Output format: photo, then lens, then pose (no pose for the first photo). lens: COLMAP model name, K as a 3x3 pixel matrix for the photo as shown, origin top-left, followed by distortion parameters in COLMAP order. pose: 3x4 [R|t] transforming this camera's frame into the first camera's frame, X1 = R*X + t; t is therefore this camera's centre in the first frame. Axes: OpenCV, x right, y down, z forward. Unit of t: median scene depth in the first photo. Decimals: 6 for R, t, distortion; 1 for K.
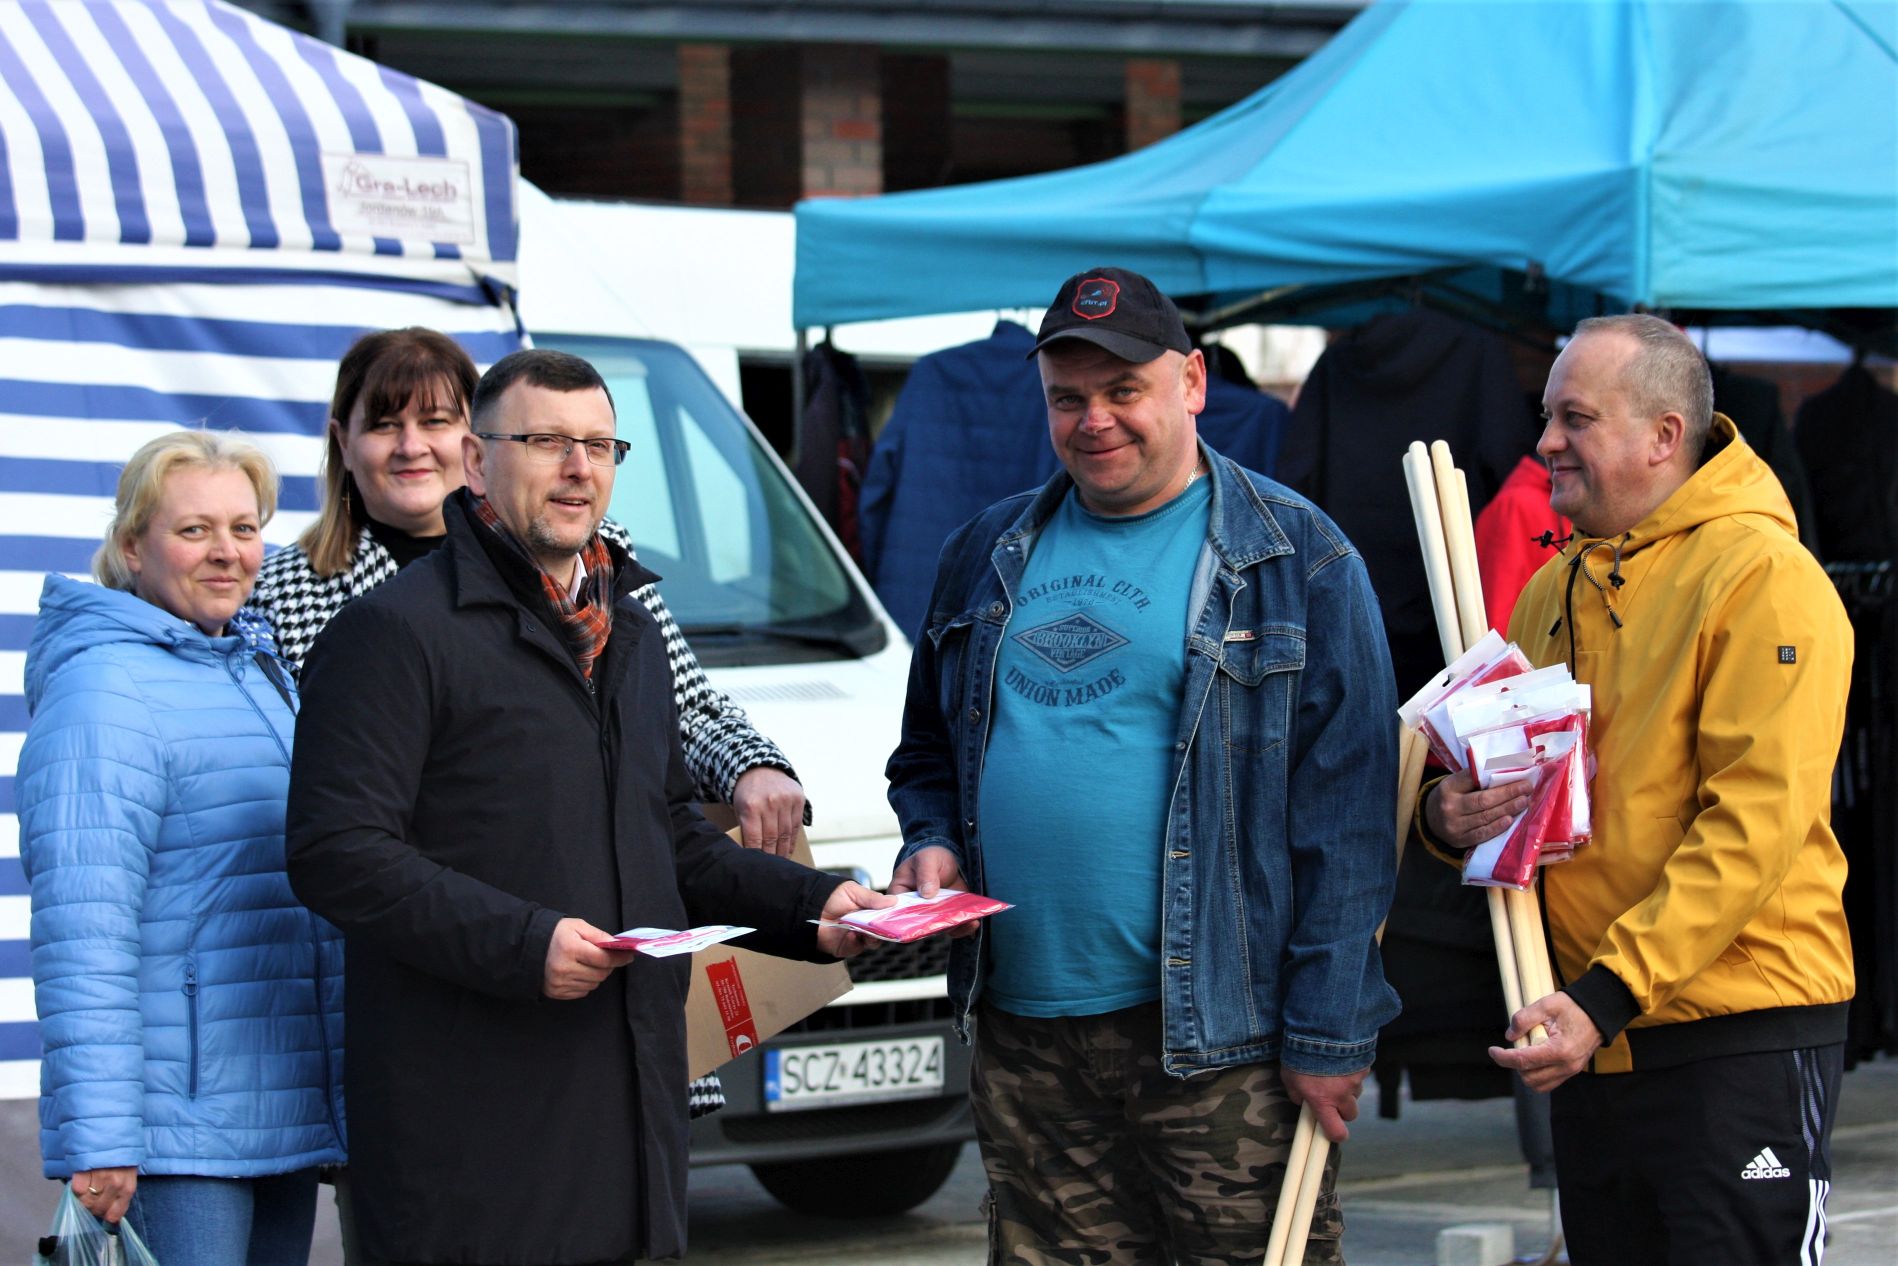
lens RADIAL K [[7357.1, 0, 944.8], [0, 7357.1, 626.8], [0, 0, 1]] dist [0.079935, 0.000000]
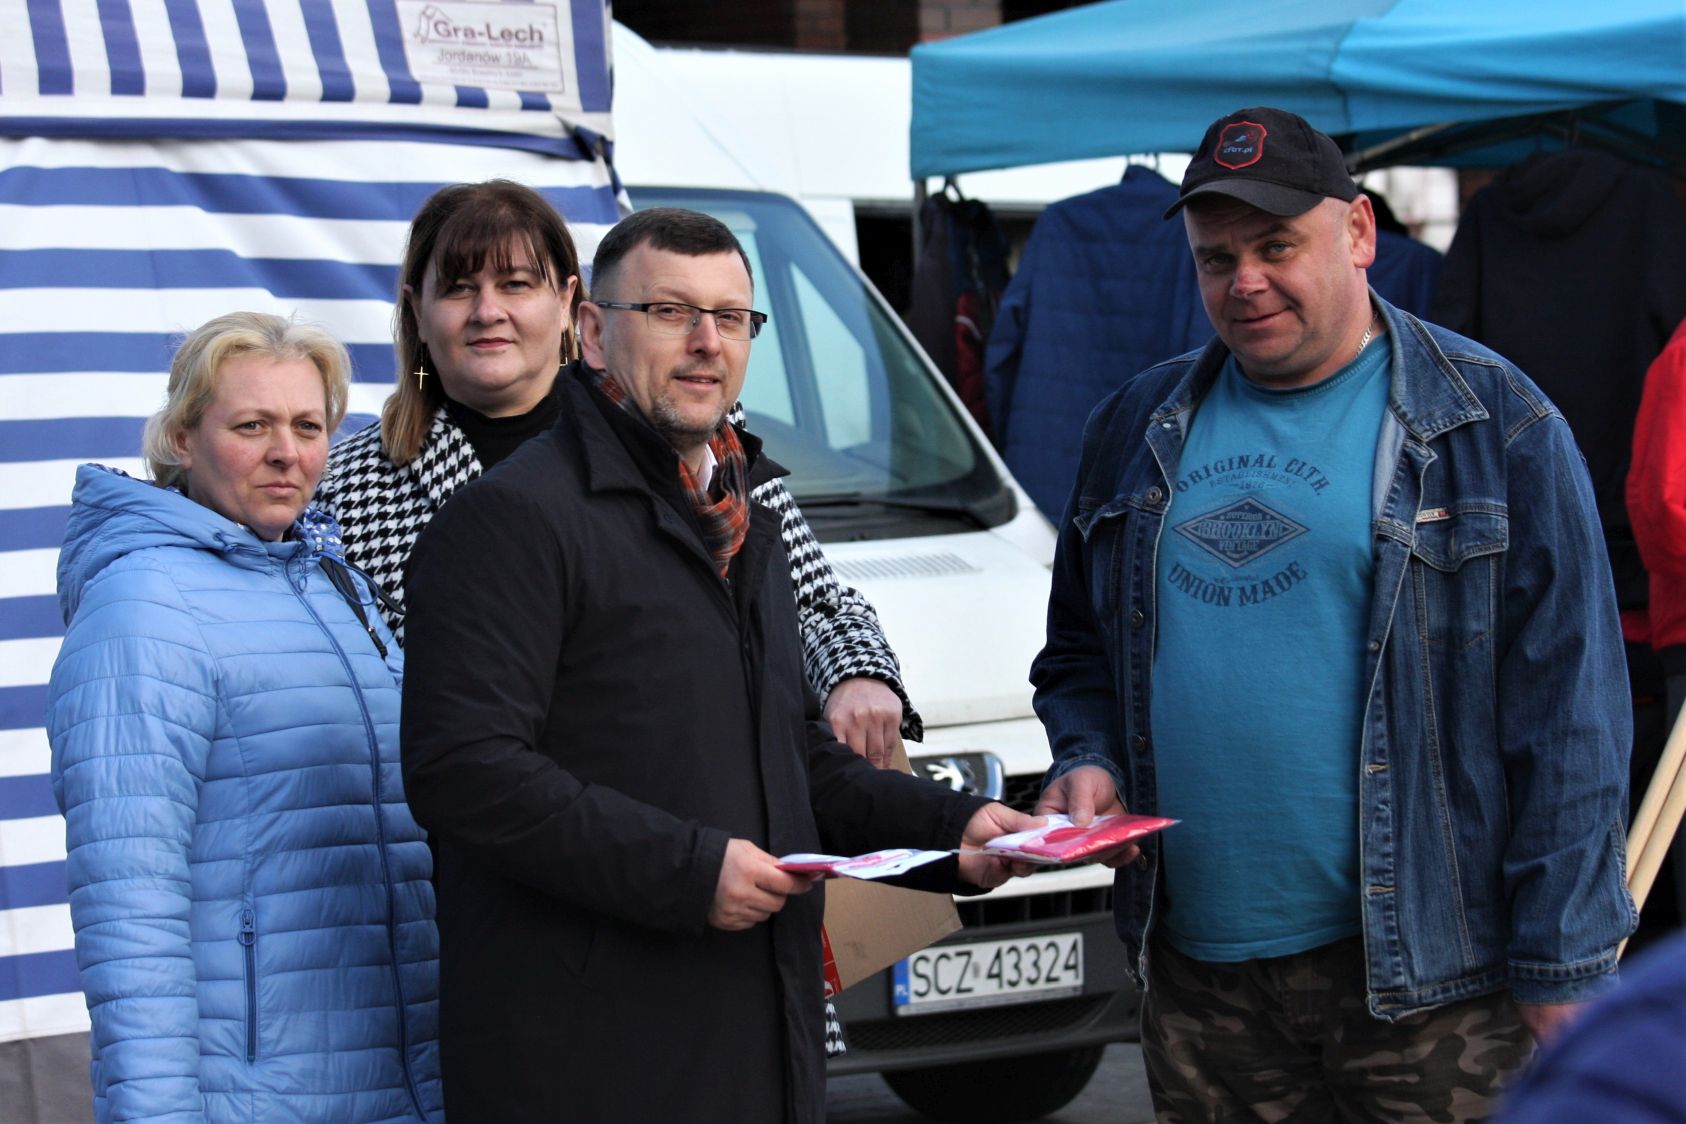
lens RADIAL K [[6535.3, 0, 848.6], [0, 6535.3, 562.2], [0, 0, 1]] dist [0.079935, 0.000000]
pose [[0.999485, -0.015703, -0.027983, -0.007469], [0.016162, 0.999737, 0.016250, -0.006820], [0.027721, -0.016694, 0.999476, 0.210077]]
